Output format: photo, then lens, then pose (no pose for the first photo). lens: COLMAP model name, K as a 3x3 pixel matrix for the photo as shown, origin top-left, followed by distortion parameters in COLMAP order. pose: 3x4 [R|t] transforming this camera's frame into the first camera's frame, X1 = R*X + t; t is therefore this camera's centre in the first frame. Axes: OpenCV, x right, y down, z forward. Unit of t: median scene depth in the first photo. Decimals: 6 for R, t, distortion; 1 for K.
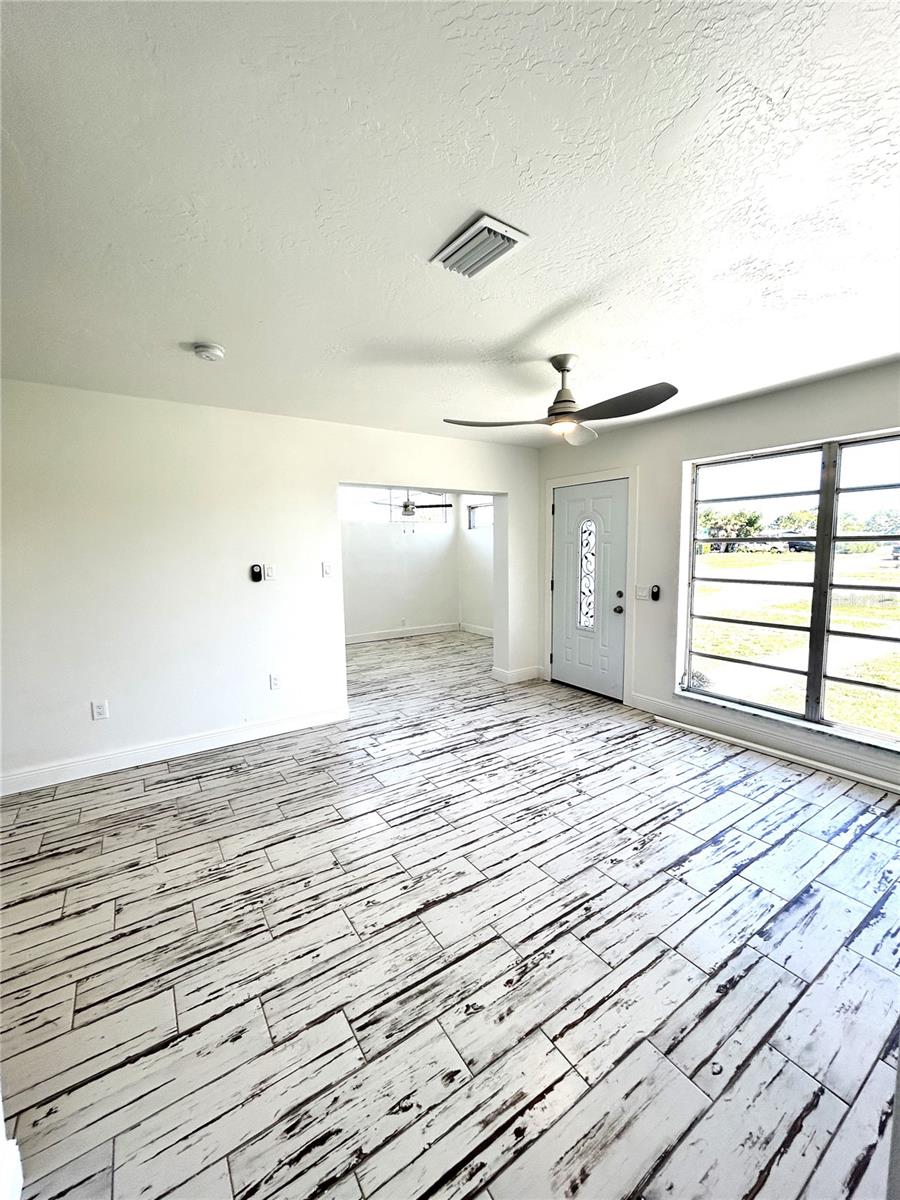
lens RADIAL K [[489.2, 0, 445.7], [0, 489.2, 598.9], [0, 0, 1]] dist [-0.002138, -0.000727]
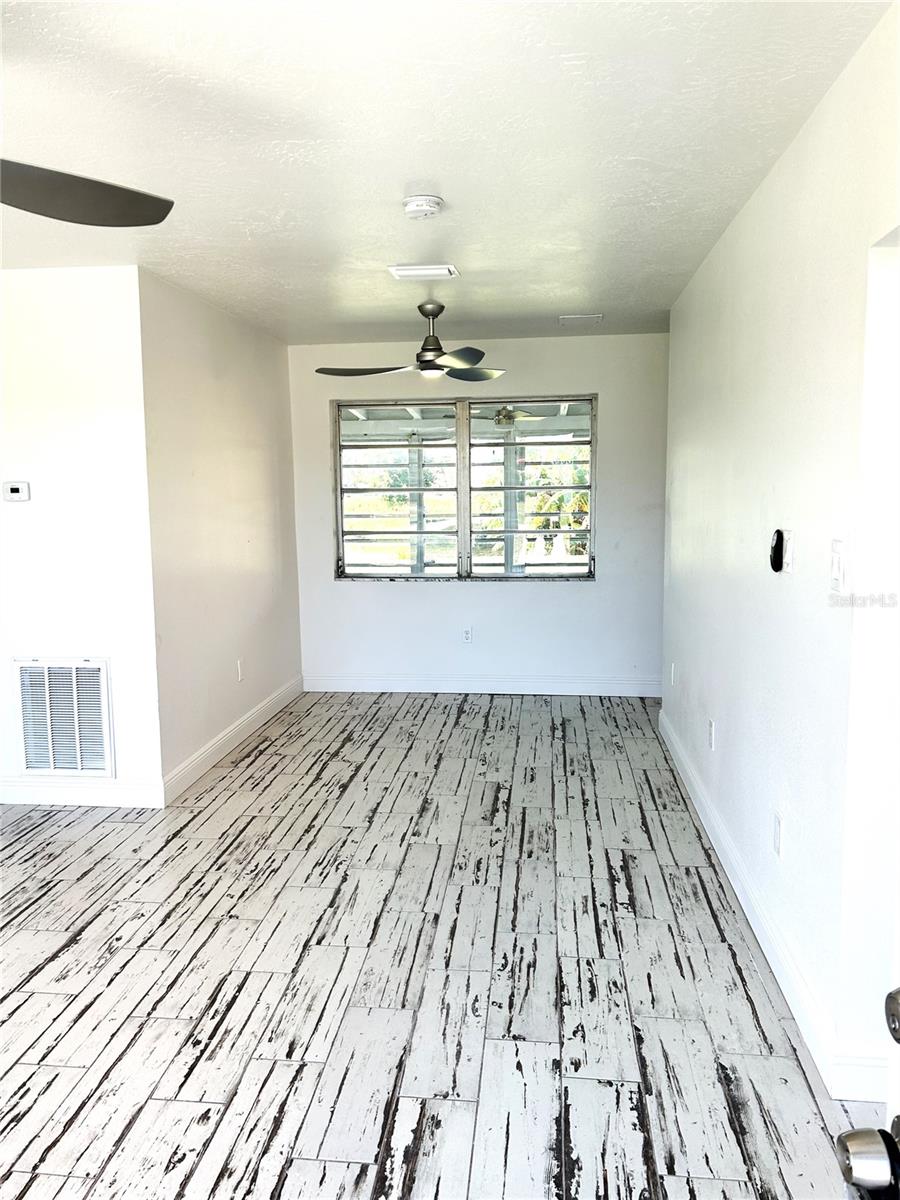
lens RADIAL K [[931.1, 0, 447.4], [0, 931.1, 596.4], [0, 0, 1]] dist [0.007102, -0.010137]
pose [[-0.637625, 0.116948, -0.761418, 0.522998], [-0.066784, 0.976296, 0.205878, -0.219278], [0.767447, 0.182124, -0.614700, 1.804329]]
